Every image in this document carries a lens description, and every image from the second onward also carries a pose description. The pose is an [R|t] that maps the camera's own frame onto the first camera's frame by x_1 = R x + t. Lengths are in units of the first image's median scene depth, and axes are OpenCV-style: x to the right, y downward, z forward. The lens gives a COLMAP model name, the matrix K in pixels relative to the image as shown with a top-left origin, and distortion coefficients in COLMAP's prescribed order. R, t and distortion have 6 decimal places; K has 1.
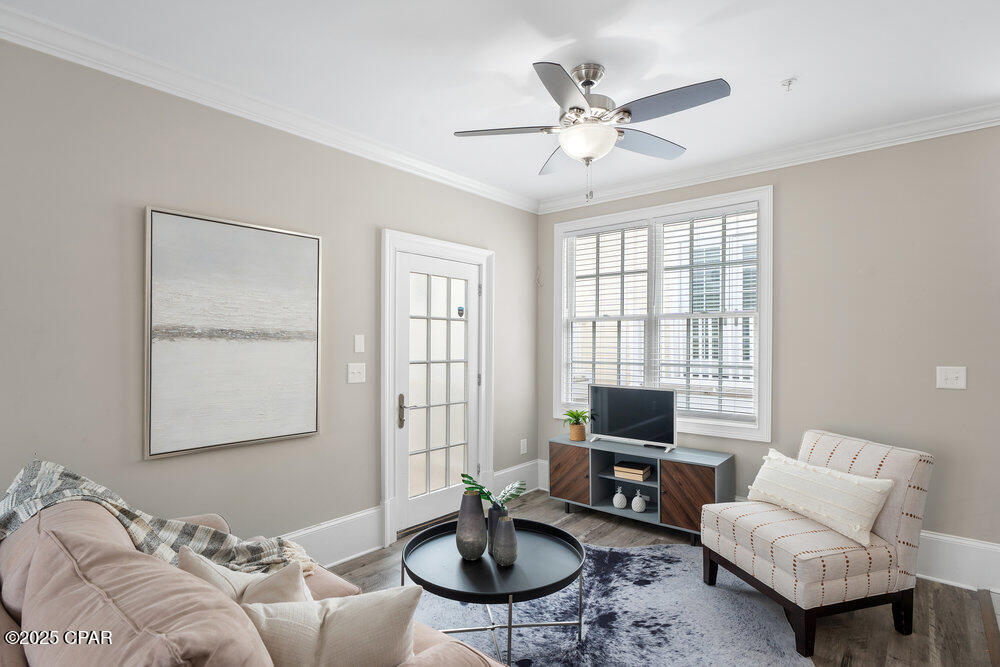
lens RADIAL K [[502.6, 0, 502.8], [0, 502.6, 341.1], [0, 0, 1]] dist [-0.007526, -0.000641]
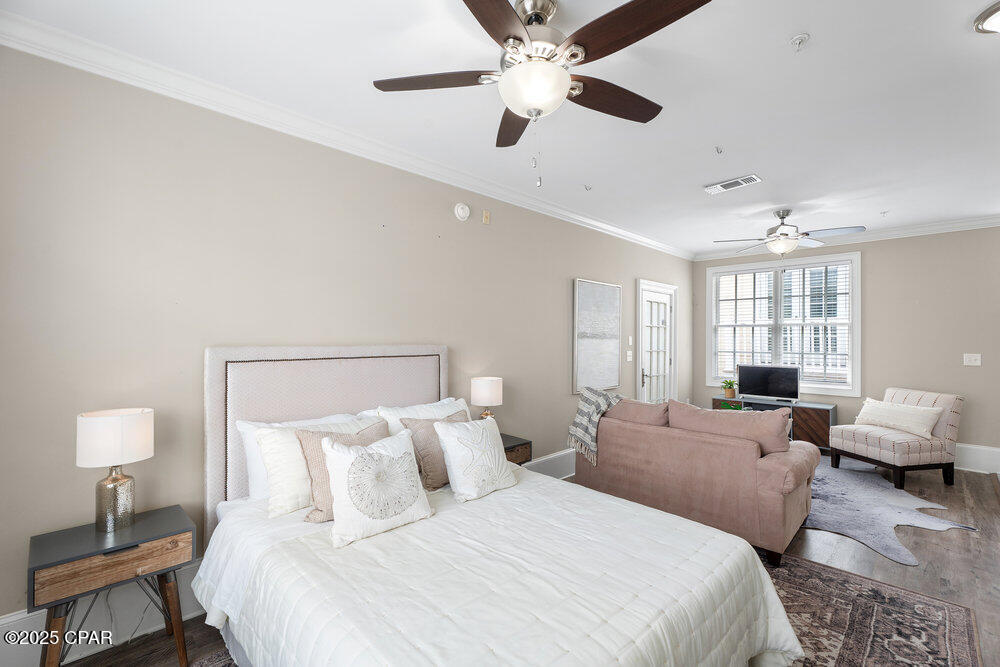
lens RADIAL K [[447.9, 0, 492.6], [0, 447.9, 330.6], [0, 0, 1]] dist [0.000505, 0.000482]
pose [[0.996735, 0.001777, -0.080719, -0.613129], [-0.002619, 0.999943, -0.010337, -0.012762], [0.080696, 0.010514, 0.996683, -0.663938]]
